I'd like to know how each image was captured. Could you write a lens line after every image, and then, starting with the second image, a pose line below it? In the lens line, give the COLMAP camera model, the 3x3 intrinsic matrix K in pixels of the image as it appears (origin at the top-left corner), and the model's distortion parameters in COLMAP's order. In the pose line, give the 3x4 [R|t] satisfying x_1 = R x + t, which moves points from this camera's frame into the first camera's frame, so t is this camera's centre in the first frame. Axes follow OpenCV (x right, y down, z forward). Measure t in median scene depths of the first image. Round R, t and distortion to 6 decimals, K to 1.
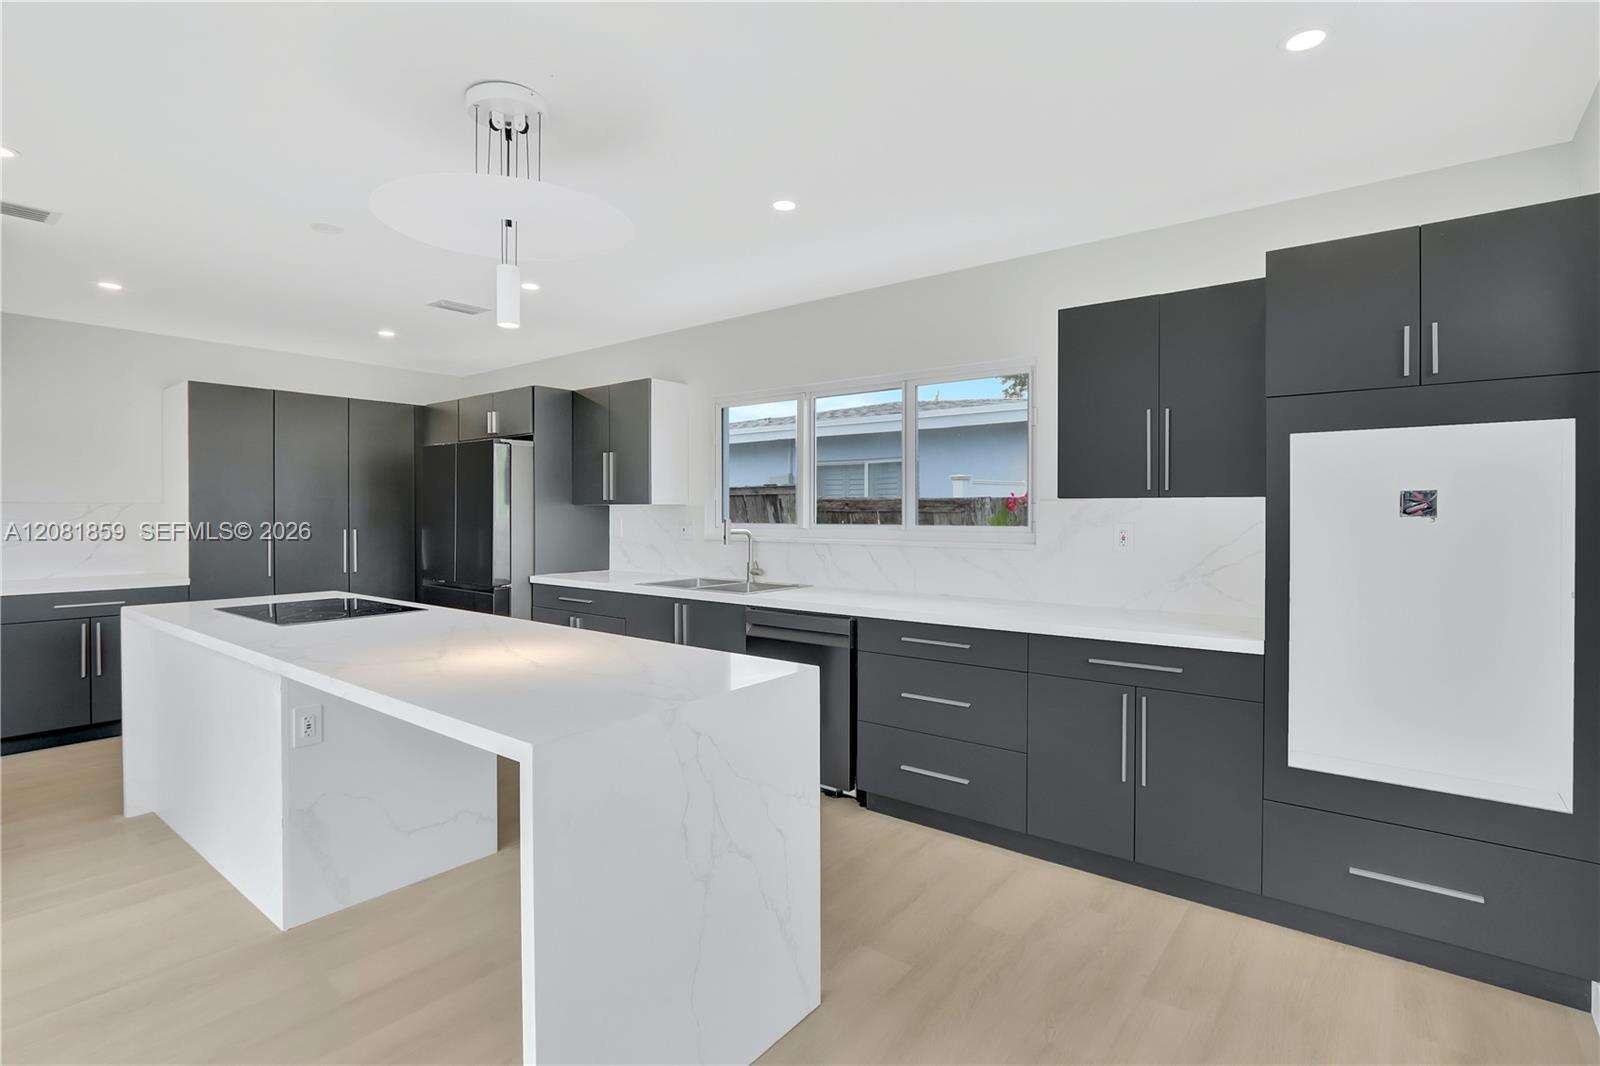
lens RADIAL K [[770.3, 0, 789.6], [0, 770.3, 526.3], [0, 0, 1]] dist [-0.002294, 0.000543]
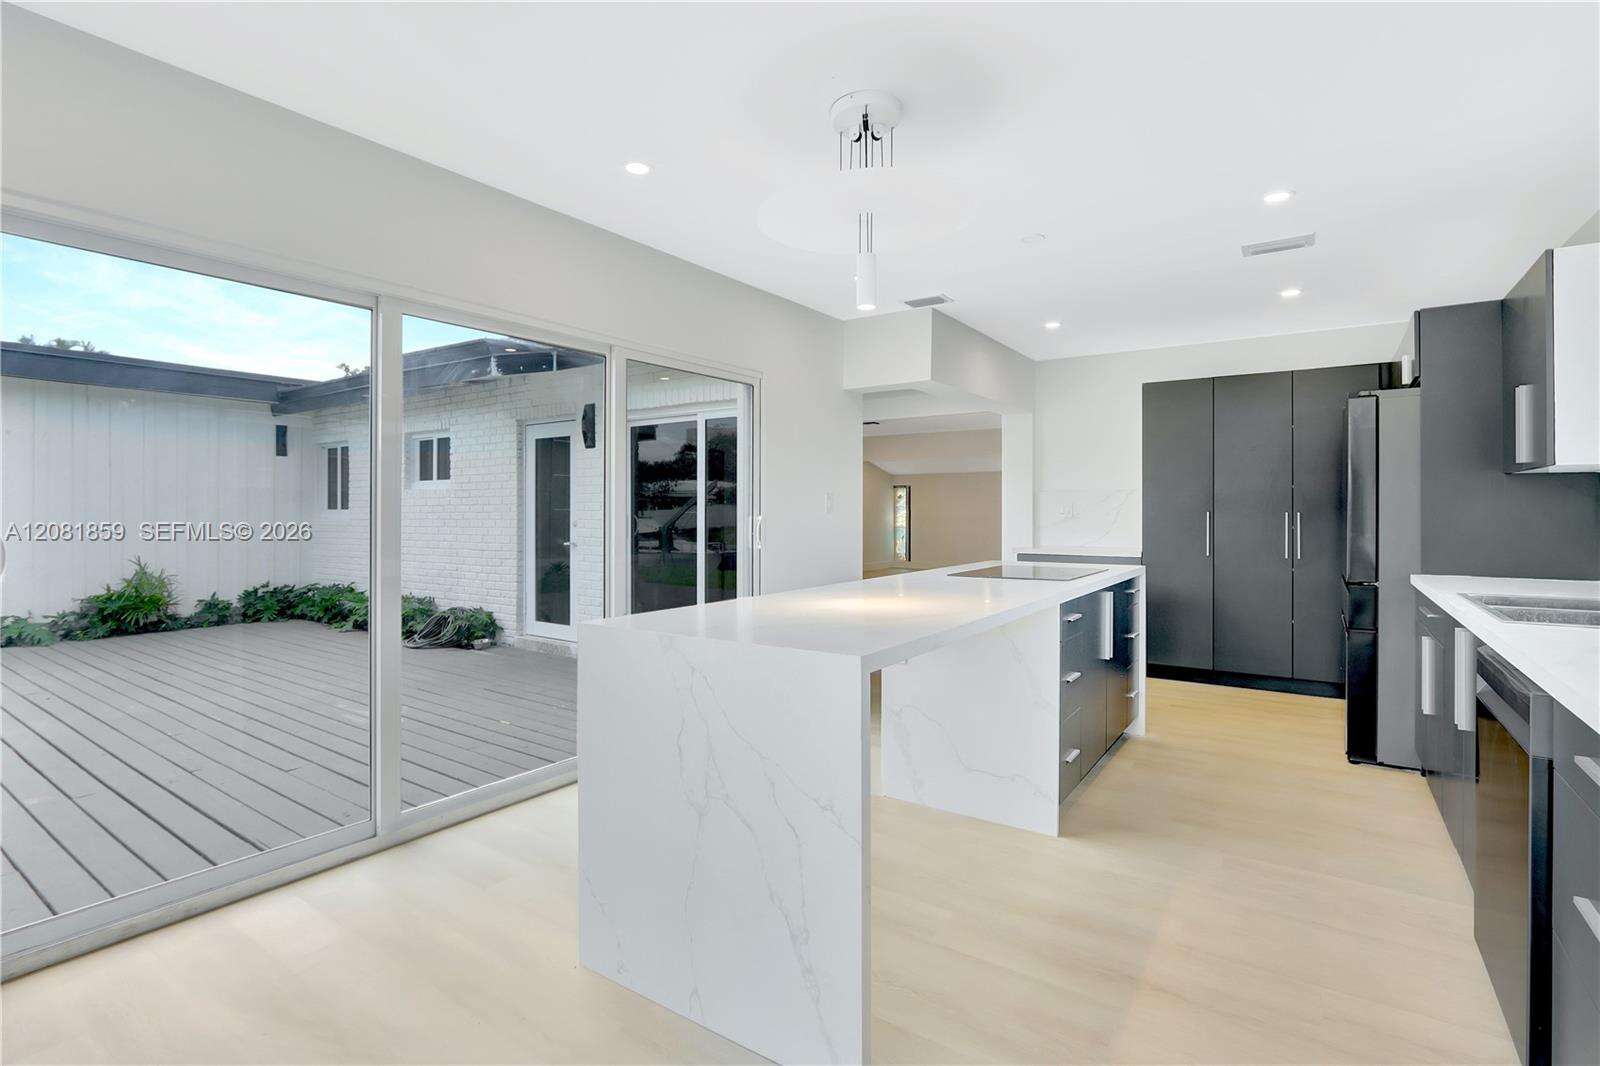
lens RADIAL K [[770.3, 0, 797.2], [0, 770.3, 507.8], [0, 0, 1]] dist [-0.002294, 0.000543]
pose [[0.075096, -0.002636, -0.997173, 0.352313], [-0.019735, 0.999797, -0.004129, 0.016827], [0.996981, 0.019990, 0.075029, 0.386933]]
